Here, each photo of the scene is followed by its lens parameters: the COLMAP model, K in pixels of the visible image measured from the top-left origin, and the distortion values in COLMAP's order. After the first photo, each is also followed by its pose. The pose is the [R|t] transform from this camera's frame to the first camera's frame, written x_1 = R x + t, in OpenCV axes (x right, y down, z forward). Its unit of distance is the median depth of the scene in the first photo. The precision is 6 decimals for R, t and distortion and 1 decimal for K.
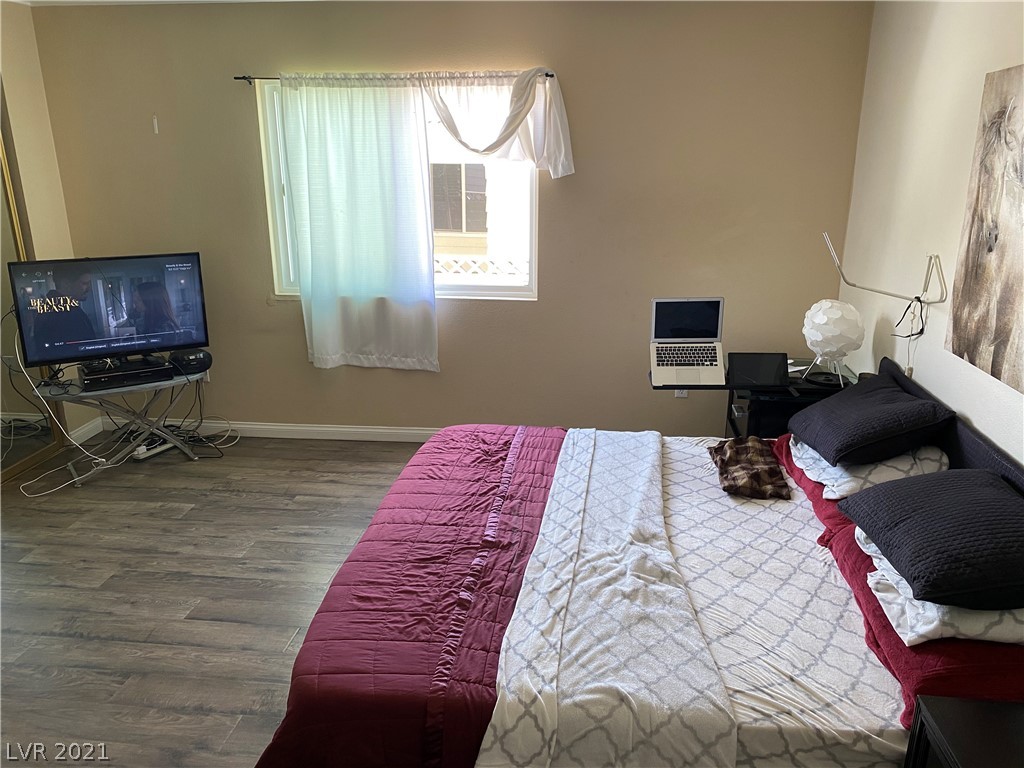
lens RADIAL K [[784.8, 0, 511.8], [0, 784.8, 382.9], [0, 0, 1]] dist [0.016845, -0.005889]
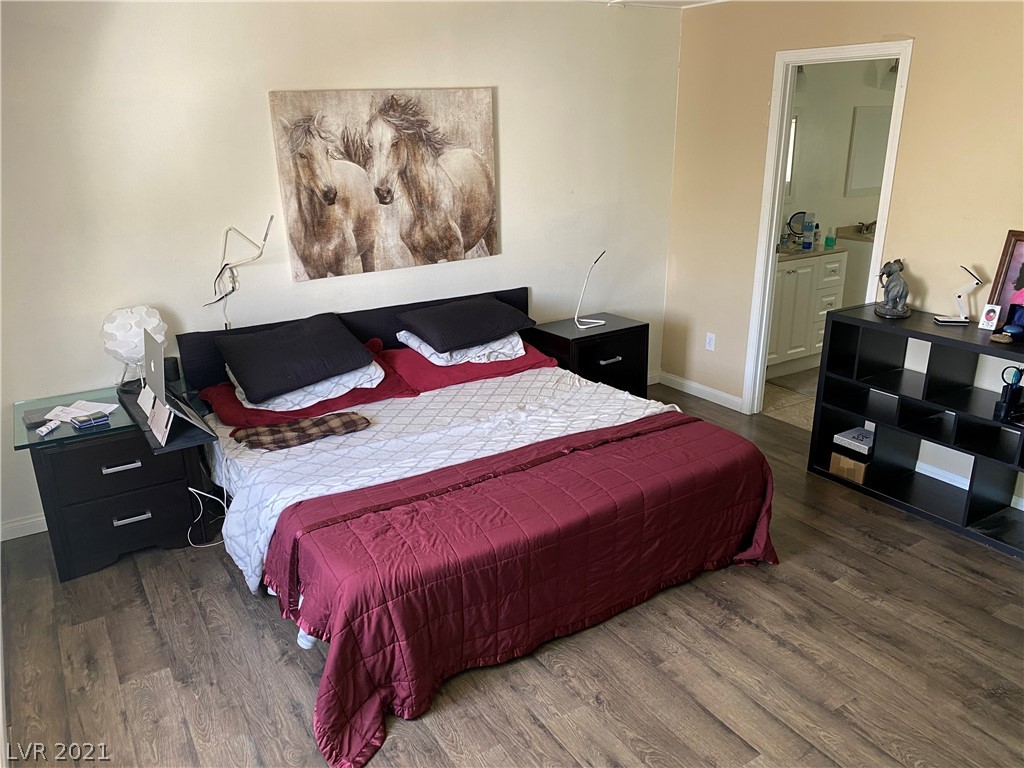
lens RADIAL K [[784.8, 0, 511.2], [0, 784.8, 385.8], [0, 0, 1]] dist [0.016845, -0.005889]
pose [[-0.635239, -0.237588, 0.734863, -0.881968], [0.237089, 0.845571, 0.478329, -0.522168], [-0.735024, 0.478081, -0.480810, 1.632901]]
